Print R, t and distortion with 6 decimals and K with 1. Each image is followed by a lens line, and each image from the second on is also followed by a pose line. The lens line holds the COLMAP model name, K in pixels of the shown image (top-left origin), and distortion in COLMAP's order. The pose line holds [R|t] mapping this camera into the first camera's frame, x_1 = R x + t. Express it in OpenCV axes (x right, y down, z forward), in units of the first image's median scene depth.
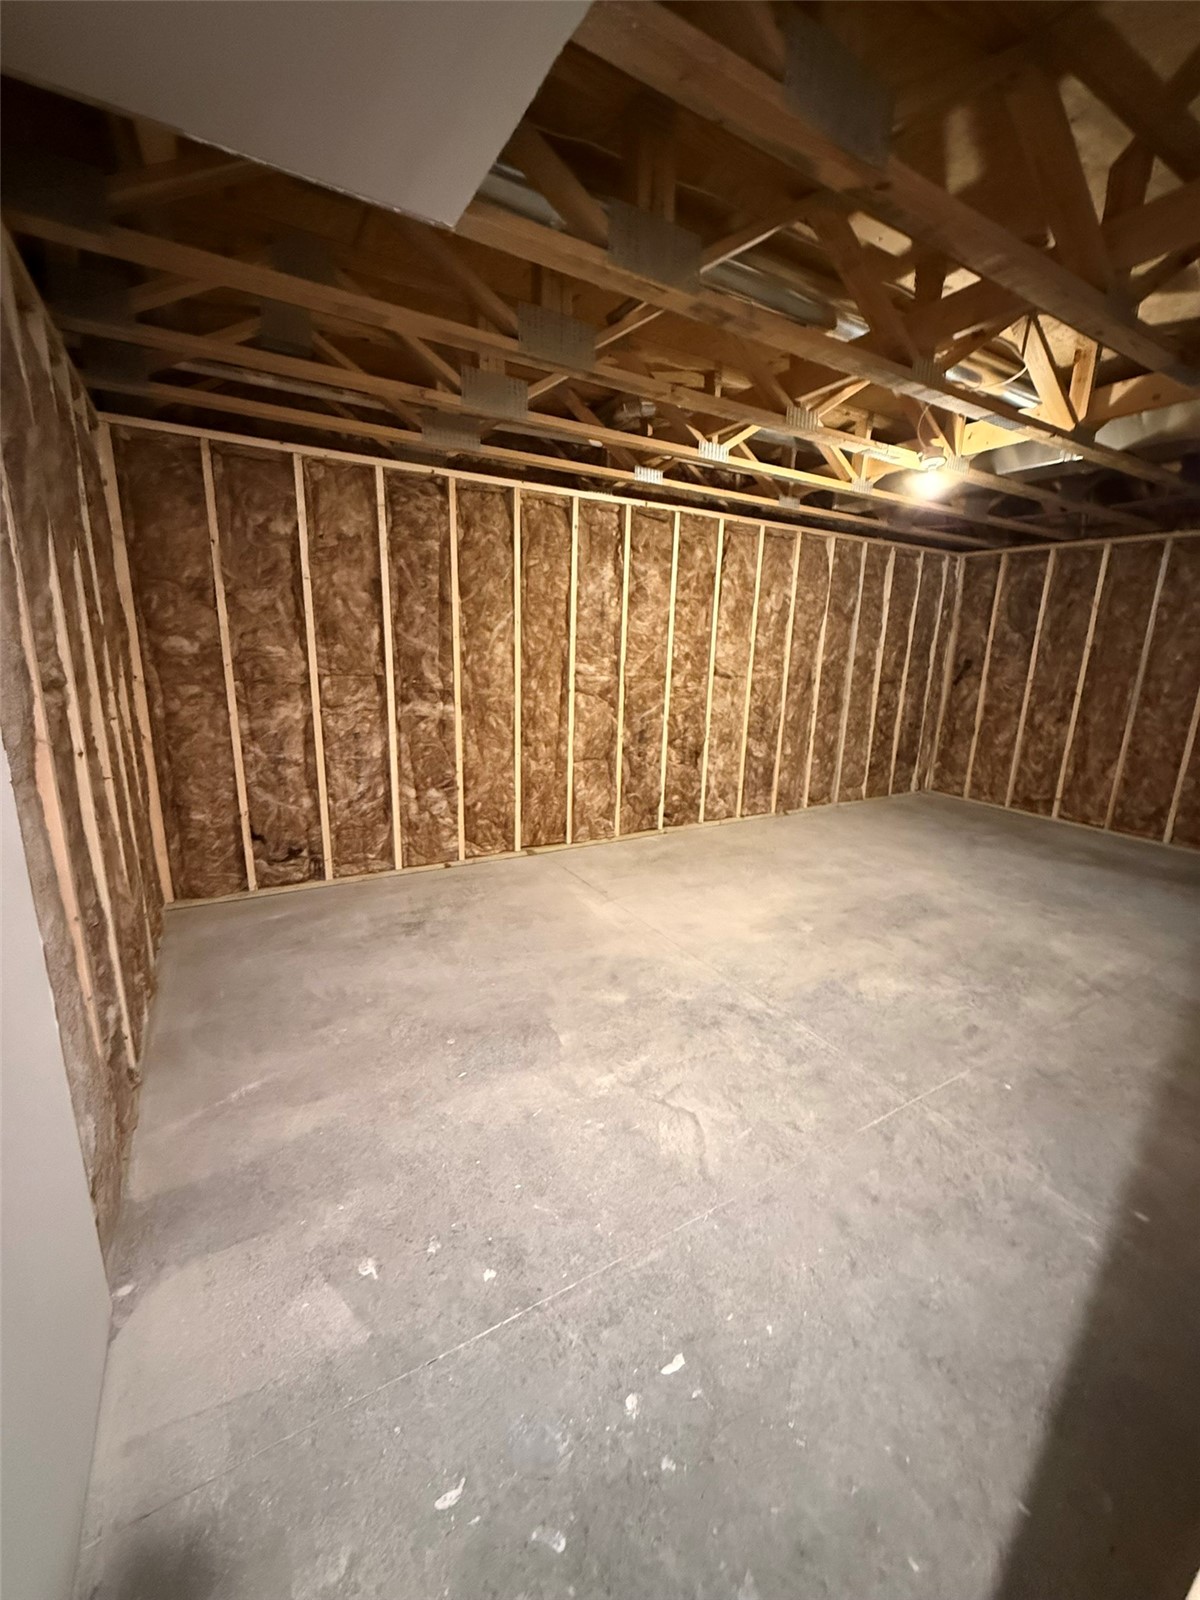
lens RADIAL K [[637.9, 0, 597.2], [0, 637.9, 796.5], [0, 0, 1]] dist [0.000901, 0.000356]
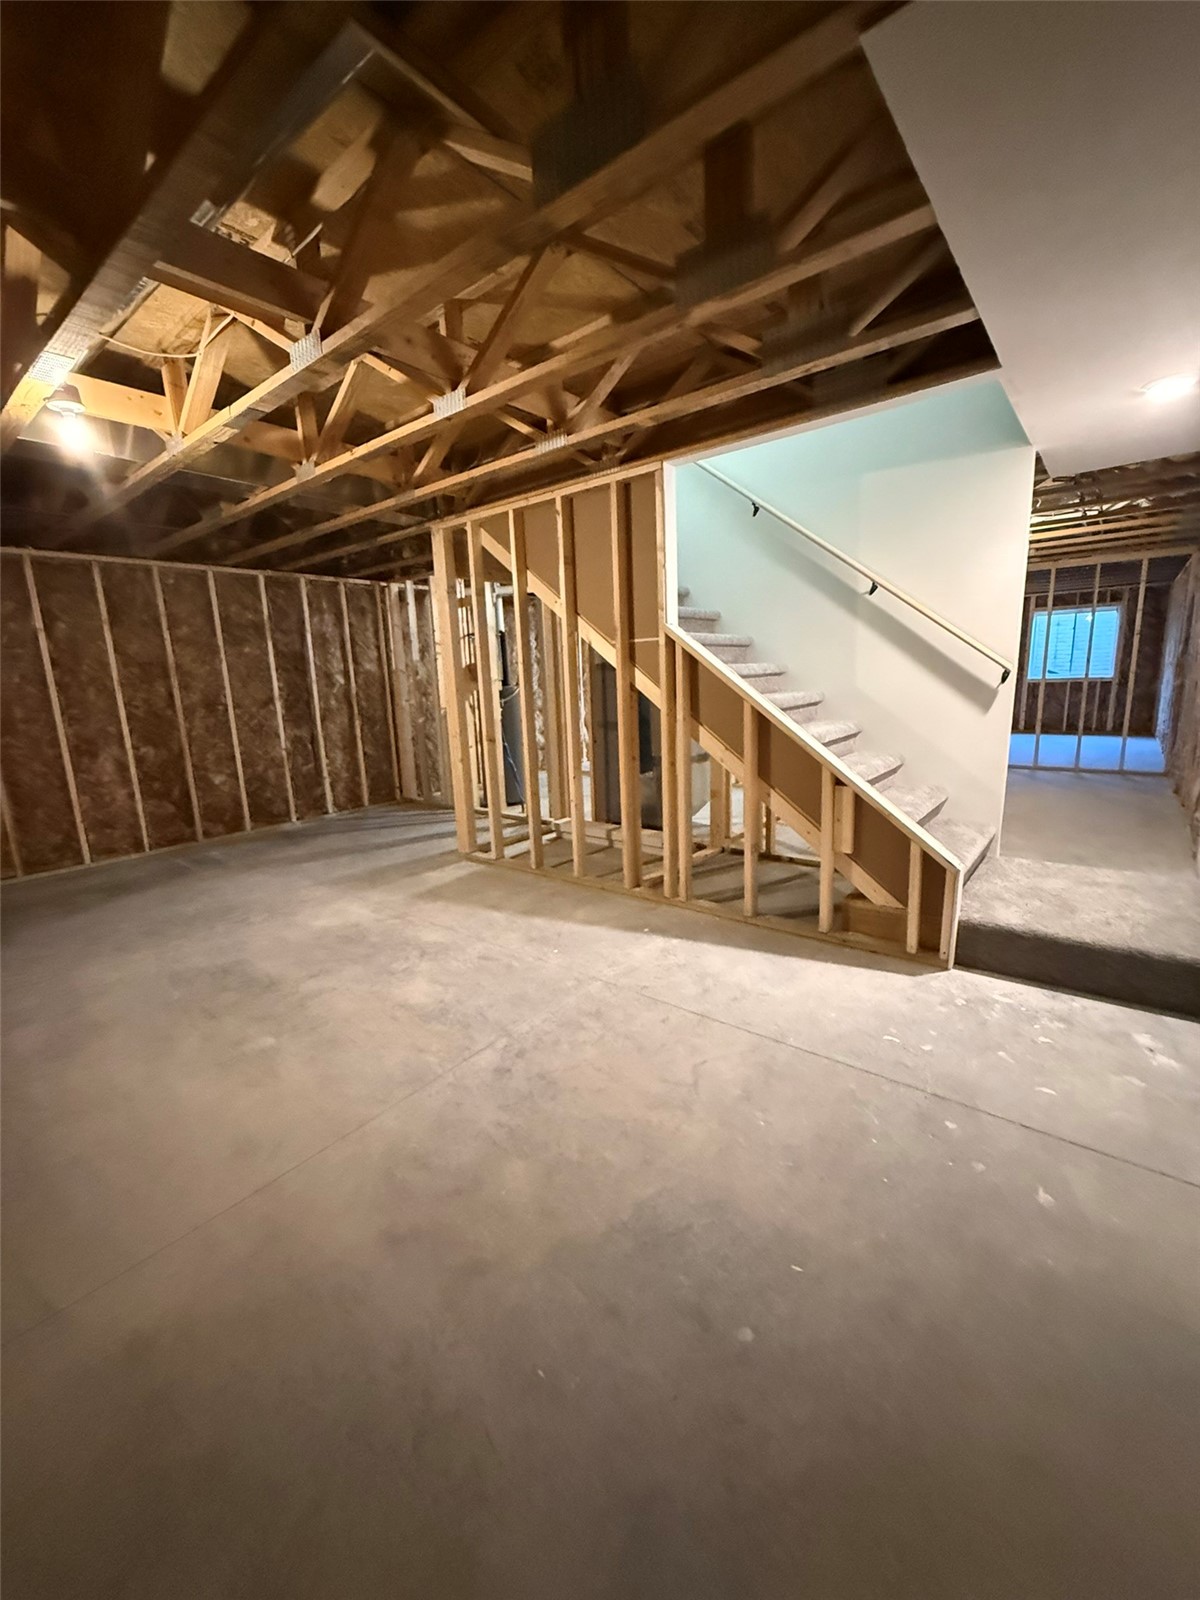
lens RADIAL K [[637.9, 0, 597.2], [0, 637.9, 796.5], [0, 0, 1]] dist [0.000901, 0.000356]
pose [[-0.350907, -0.195784, 0.915715, -0.532752], [0.245611, 0.924418, 0.291764, -0.221194], [-0.903626, 0.327291, -0.276298, 0.987166]]
